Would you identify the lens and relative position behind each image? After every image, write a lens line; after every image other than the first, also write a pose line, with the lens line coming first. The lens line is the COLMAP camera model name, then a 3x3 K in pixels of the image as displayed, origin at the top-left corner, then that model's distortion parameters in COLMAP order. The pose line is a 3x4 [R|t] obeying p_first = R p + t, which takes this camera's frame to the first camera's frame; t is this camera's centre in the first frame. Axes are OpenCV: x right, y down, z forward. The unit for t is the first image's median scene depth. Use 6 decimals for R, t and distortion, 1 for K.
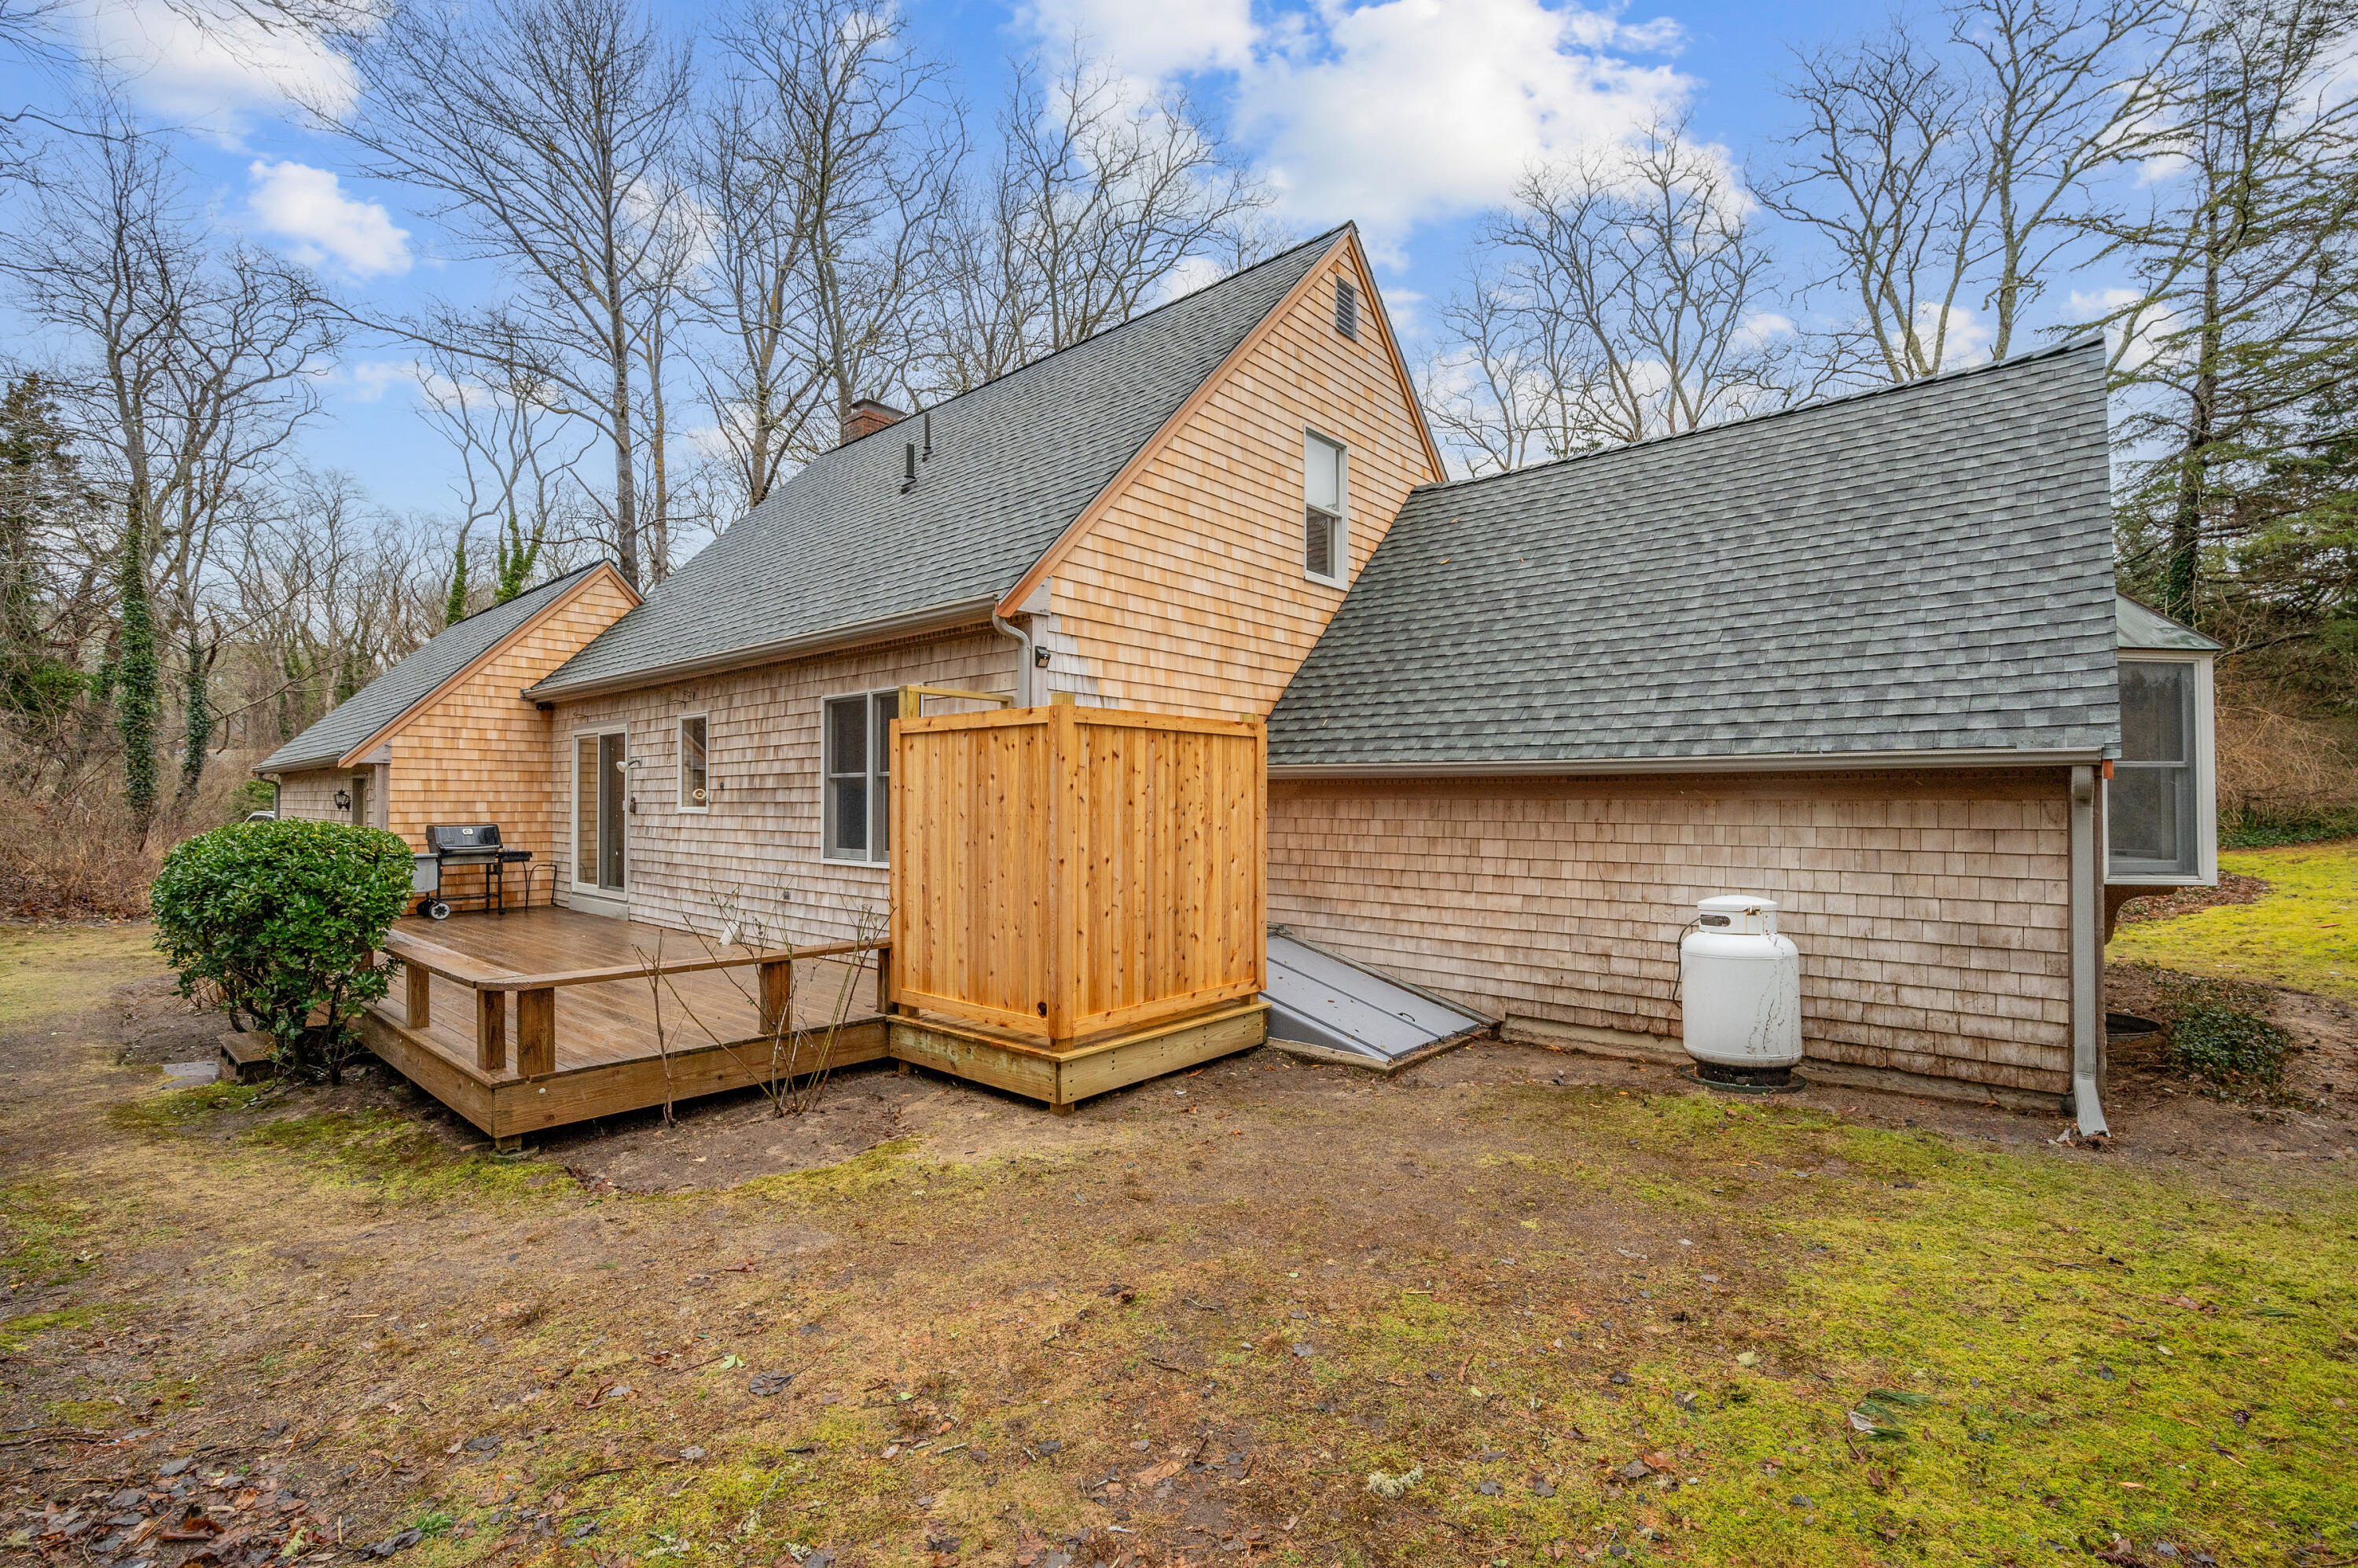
lens RADIAL K [[1017.8, 0, 1189.0], [0, 1017.8, 797.3], [0, 0, 1]] dist [0.002439, -0.001086]
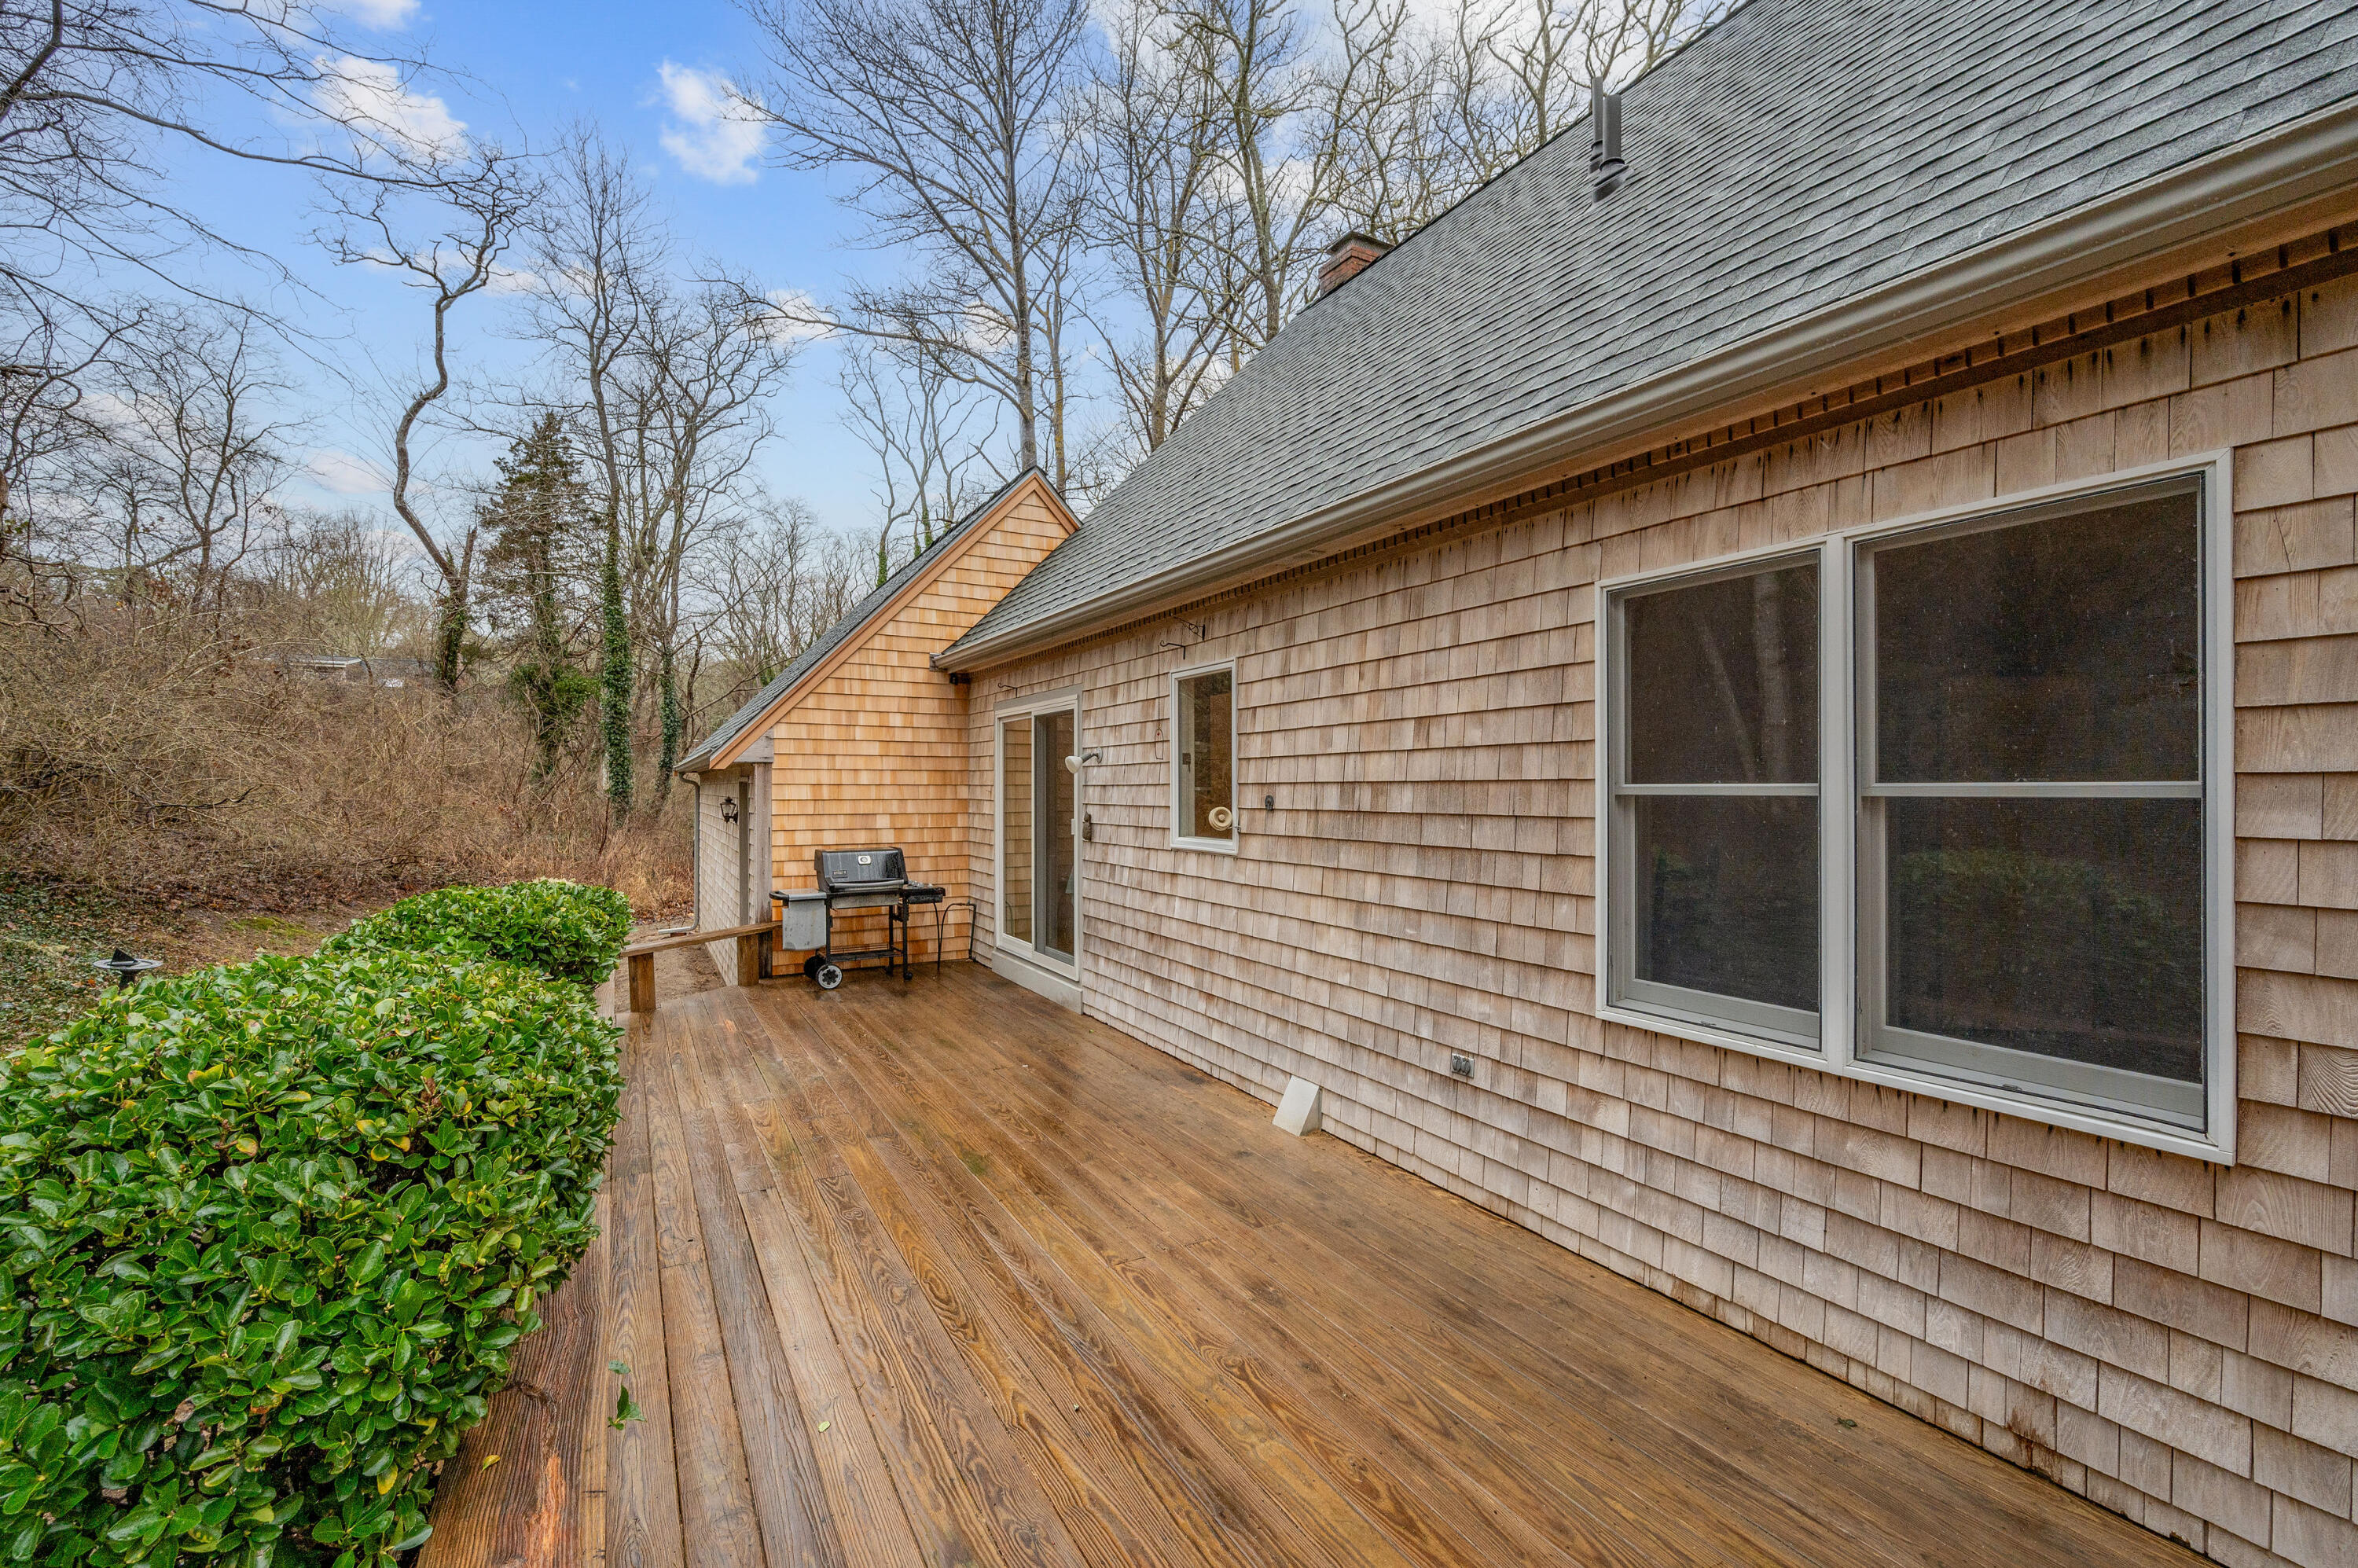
lens RADIAL K [[1017.8, 0, 1190.8], [0, 1017.8, 792.1], [0, 0, 1]] dist [0.002439, -0.001086]
pose [[0.944589, -0.000484, -0.328255, -0.275899], [0.003308, 0.999962, 0.008044, -0.017173], [0.328239, -0.008684, 0.944555, 0.426153]]
